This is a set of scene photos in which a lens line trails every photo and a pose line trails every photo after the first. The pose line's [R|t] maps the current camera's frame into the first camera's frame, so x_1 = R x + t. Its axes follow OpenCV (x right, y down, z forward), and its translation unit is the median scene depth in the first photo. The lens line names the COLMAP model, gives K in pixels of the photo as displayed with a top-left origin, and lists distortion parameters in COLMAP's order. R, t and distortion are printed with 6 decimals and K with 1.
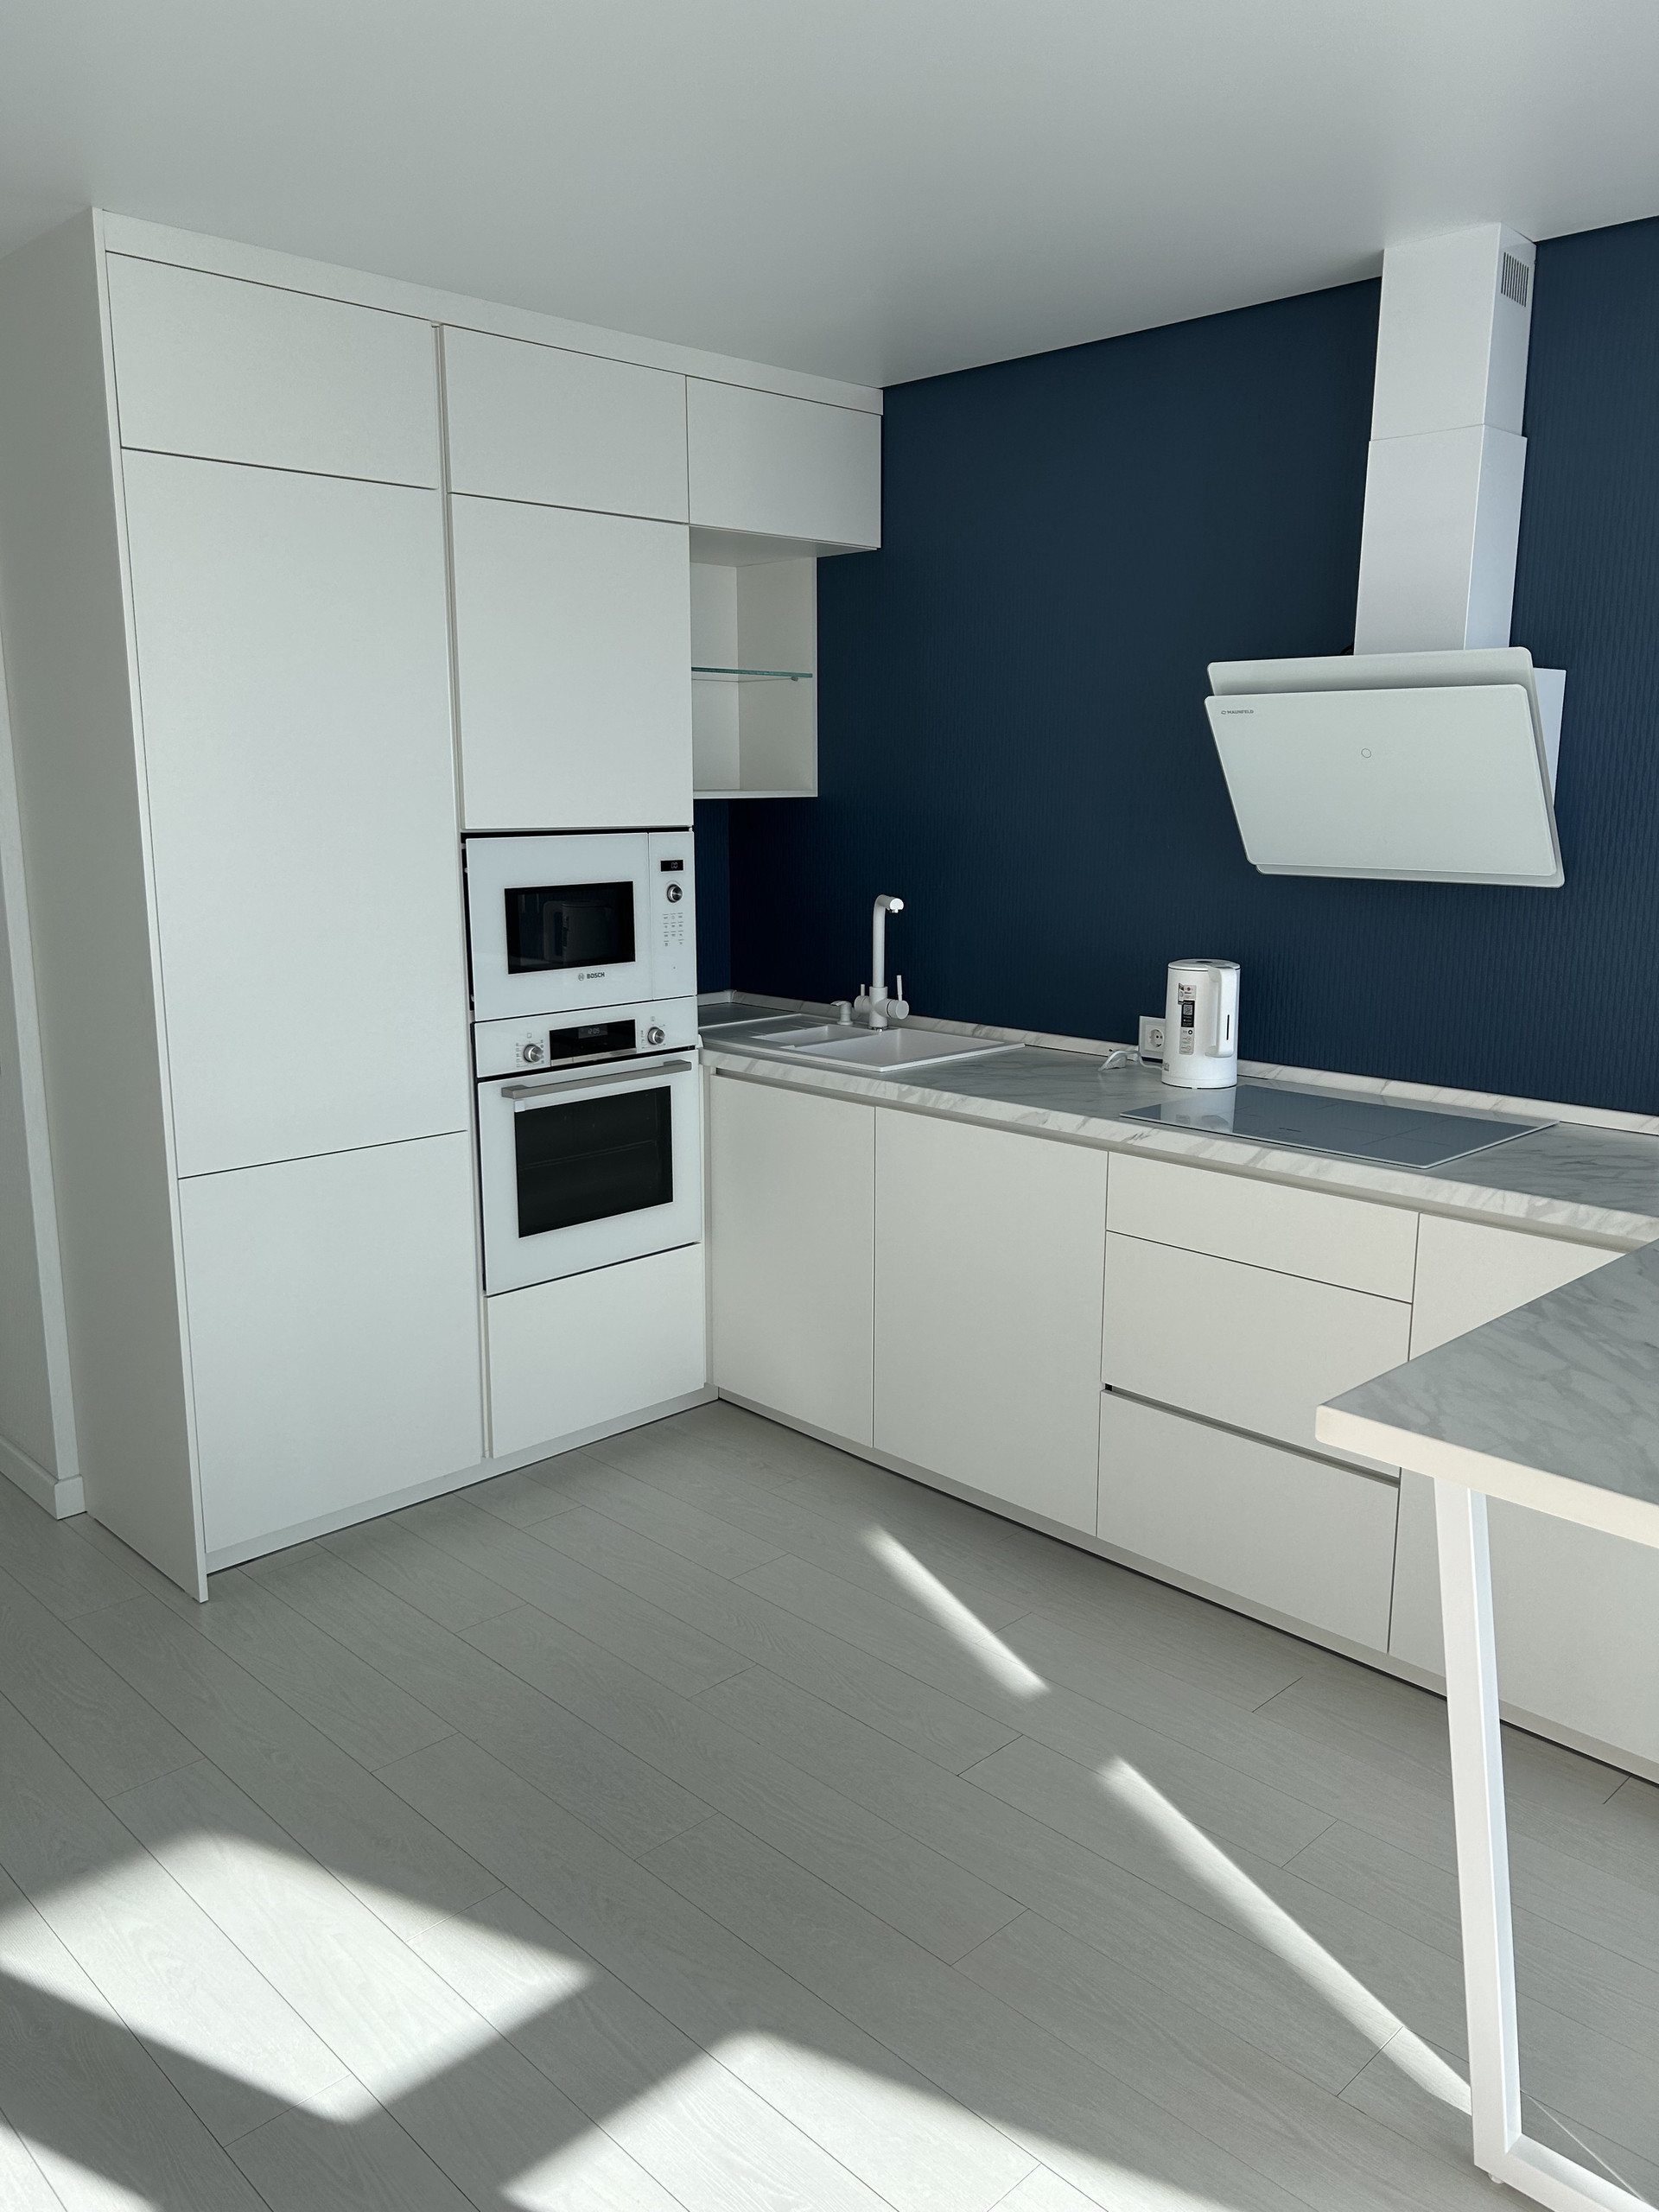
lens RADIAL K [[1705.0, 0, 795.7], [0, 1705.0, 1082.9], [0, 0, 1]] dist [0.005907, -0.001327]
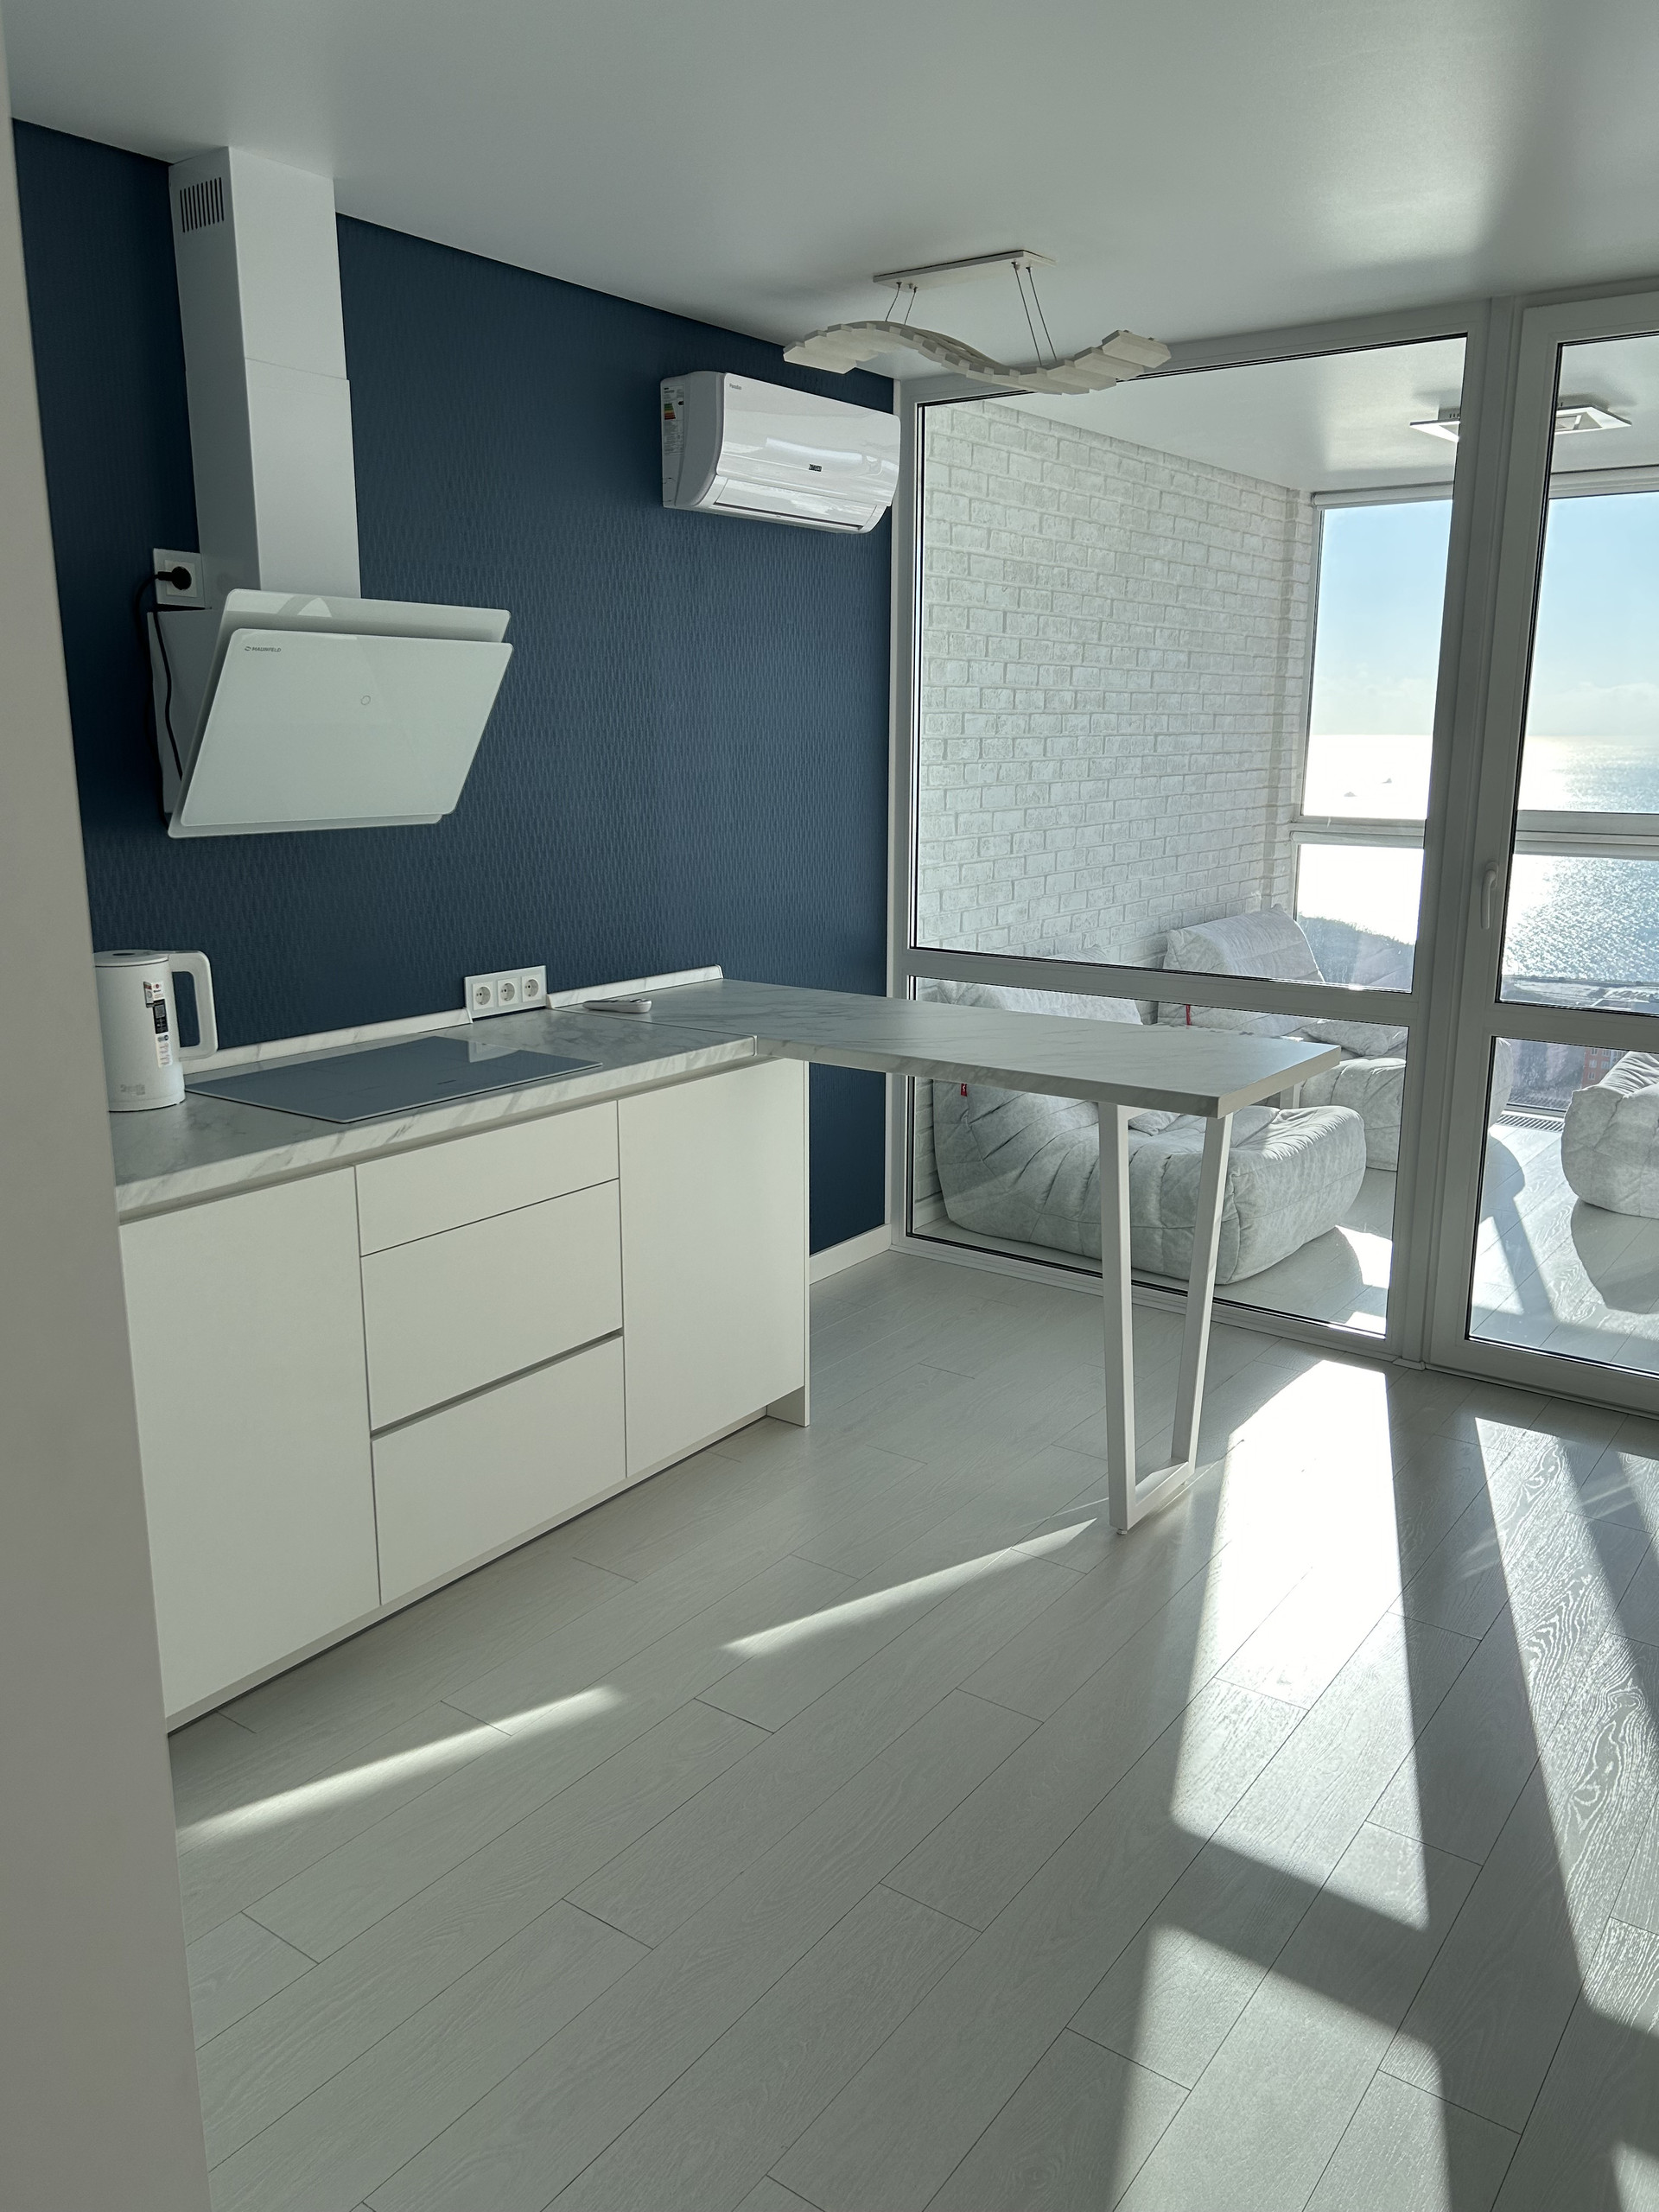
lens RADIAL K [[1661.6, 0, 885.5], [0, 1661.6, 1103.6], [0, 0, 1]] dist [0.011246, 0.001019]
pose [[-0.202387, -0.215551, 0.955289, -0.659785], [0.176512, 0.951471, 0.252085, -0.152590], [-0.963267, 0.219639, -0.154518, 0.862872]]
